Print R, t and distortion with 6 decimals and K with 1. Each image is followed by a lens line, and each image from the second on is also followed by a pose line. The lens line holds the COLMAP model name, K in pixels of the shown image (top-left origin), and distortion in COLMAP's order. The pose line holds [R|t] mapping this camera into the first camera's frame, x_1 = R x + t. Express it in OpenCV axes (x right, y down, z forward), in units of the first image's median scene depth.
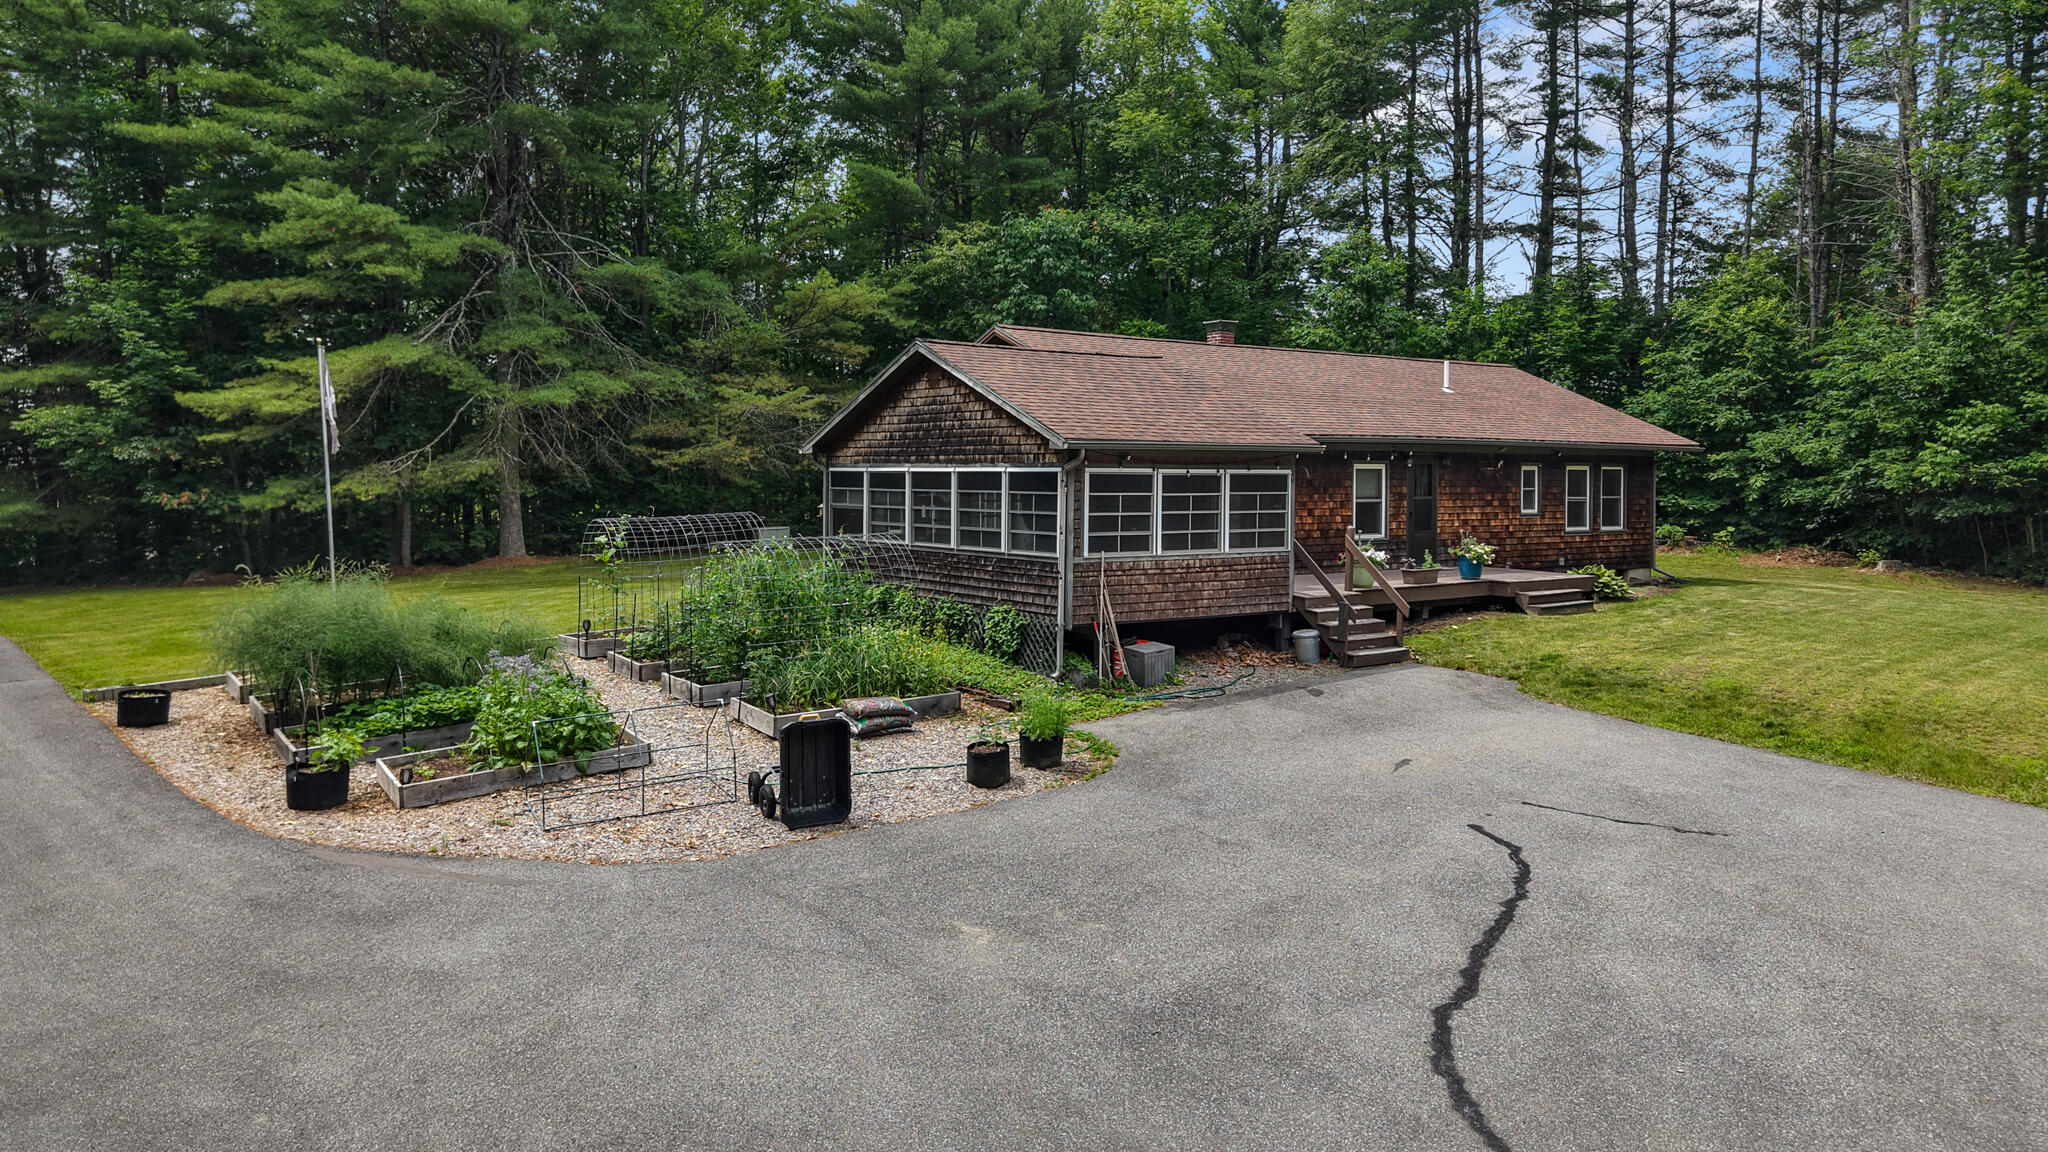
lens RADIAL K [[1401.5, 0, 1031.4], [0, 1401.5, 393.5], [0, 0, 1]] dist [0.023278, -0.036684]
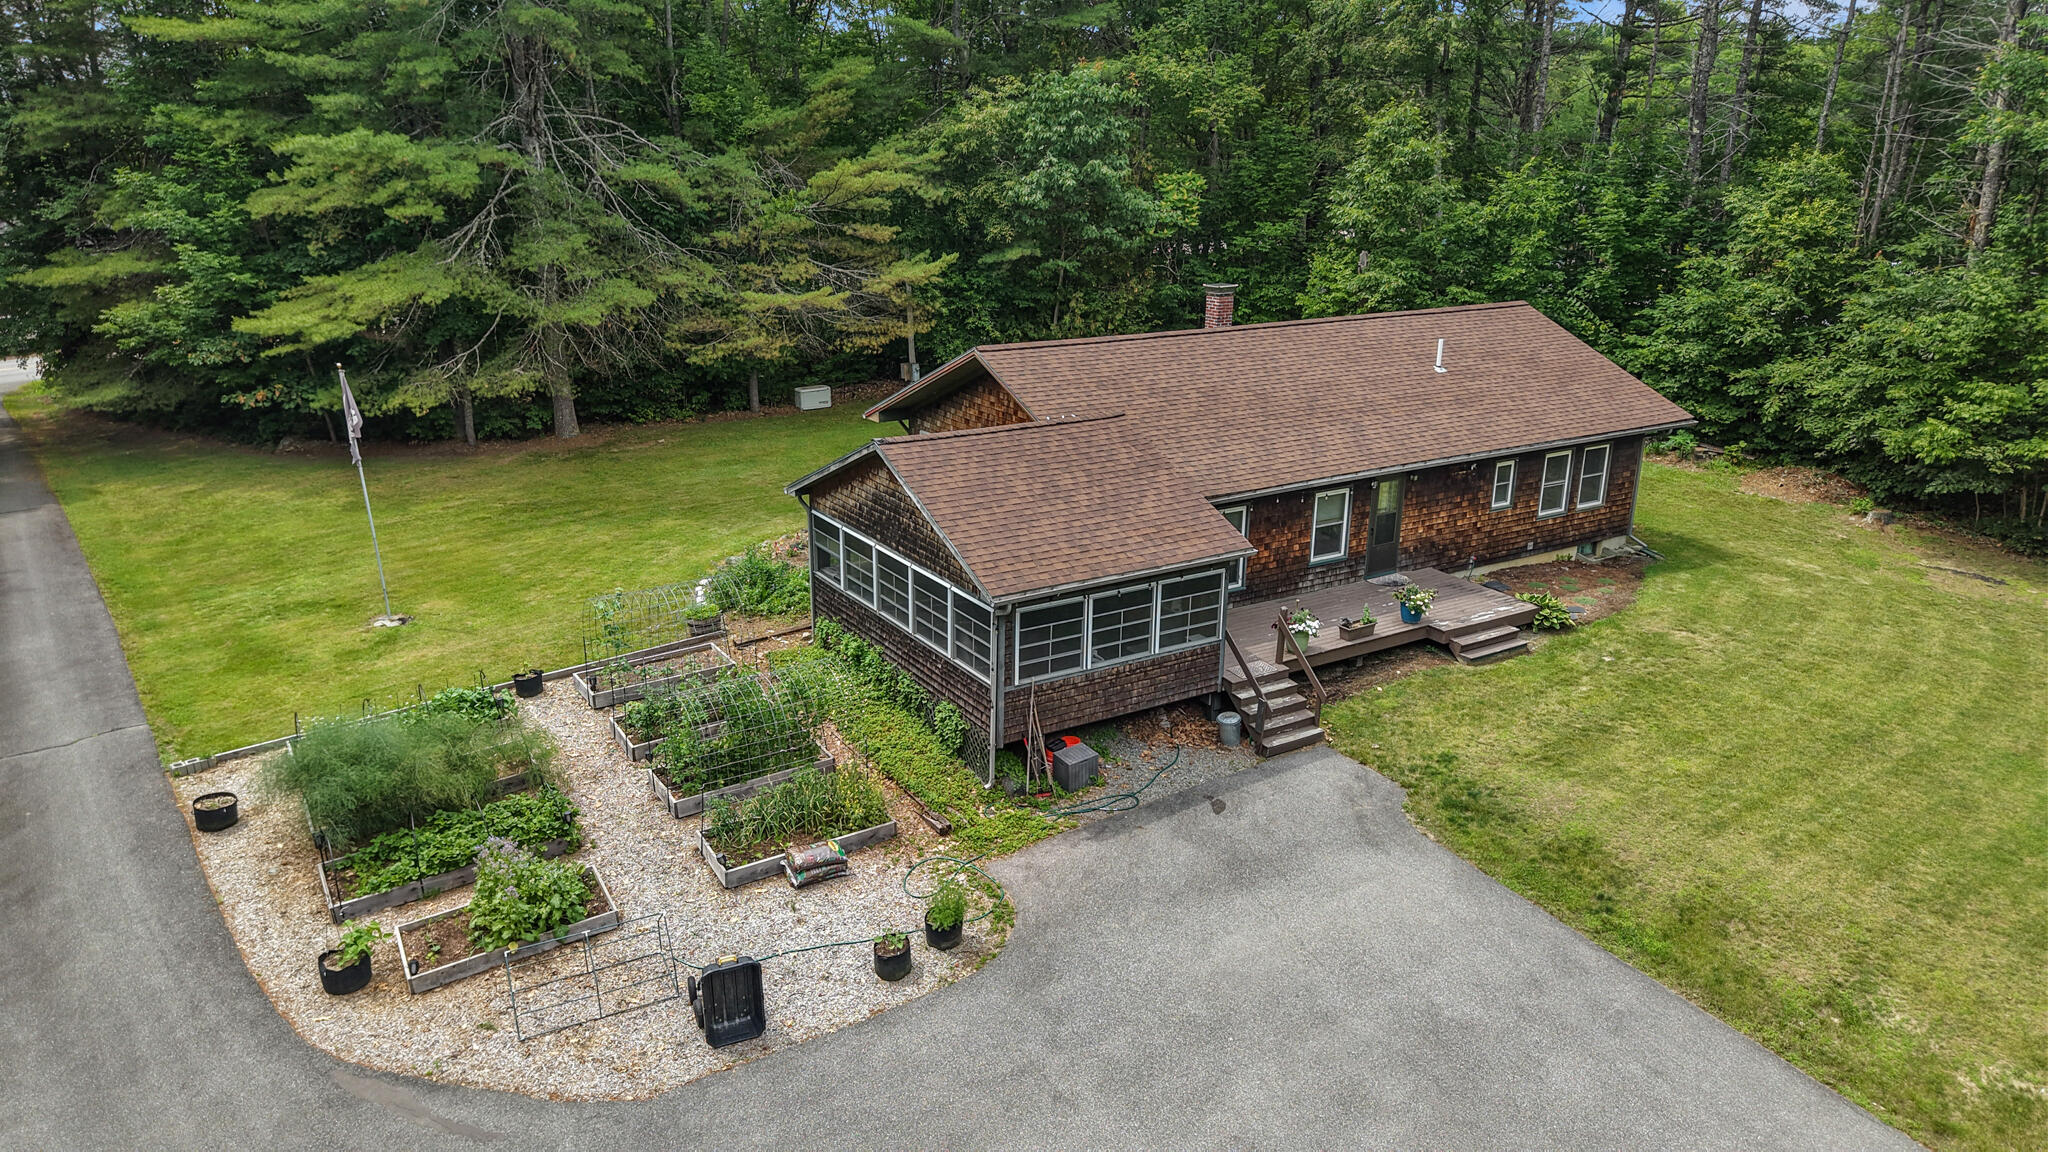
lens RADIAL K [[1401.5, 0, 1032.0], [0, 1401.5, 486.3], [0, 0, 1]] dist [0.023278, -0.036684]
pose [[0.997594, 0.019291, -0.066589, 0.086731], [0.001058, 0.956159, 0.292846, -0.254104], [0.069319, -0.292212, 0.953838, -0.005435]]
